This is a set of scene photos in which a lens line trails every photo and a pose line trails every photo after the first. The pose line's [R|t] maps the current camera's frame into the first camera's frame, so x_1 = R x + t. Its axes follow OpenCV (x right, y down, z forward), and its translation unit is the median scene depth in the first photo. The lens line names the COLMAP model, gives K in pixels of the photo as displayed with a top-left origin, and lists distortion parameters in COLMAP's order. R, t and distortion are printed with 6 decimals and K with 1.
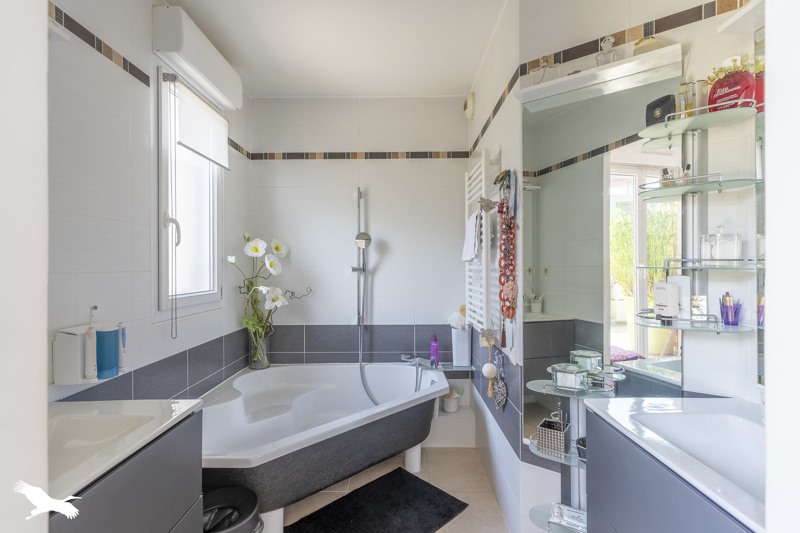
lens RADIAL K [[388.4, 0, 402.2], [0, 388.4, 264.3], [0, 0, 1]] dist [-0.000644, 0.000055]
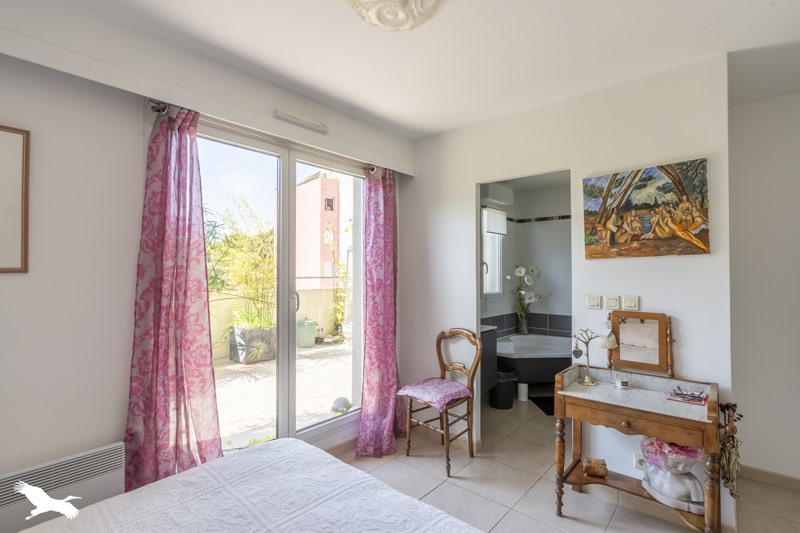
lens RADIAL K [[388.4, 0, 400.1], [0, 388.4, 265.0], [0, 0, 1]] dist [-0.000644, 0.000055]
pose [[0.764298, -0.012270, -0.644746, 0.413339], [0.000067, 0.999820, -0.018948, -0.037089], [0.644863, 0.014439, 0.764162, -0.868605]]
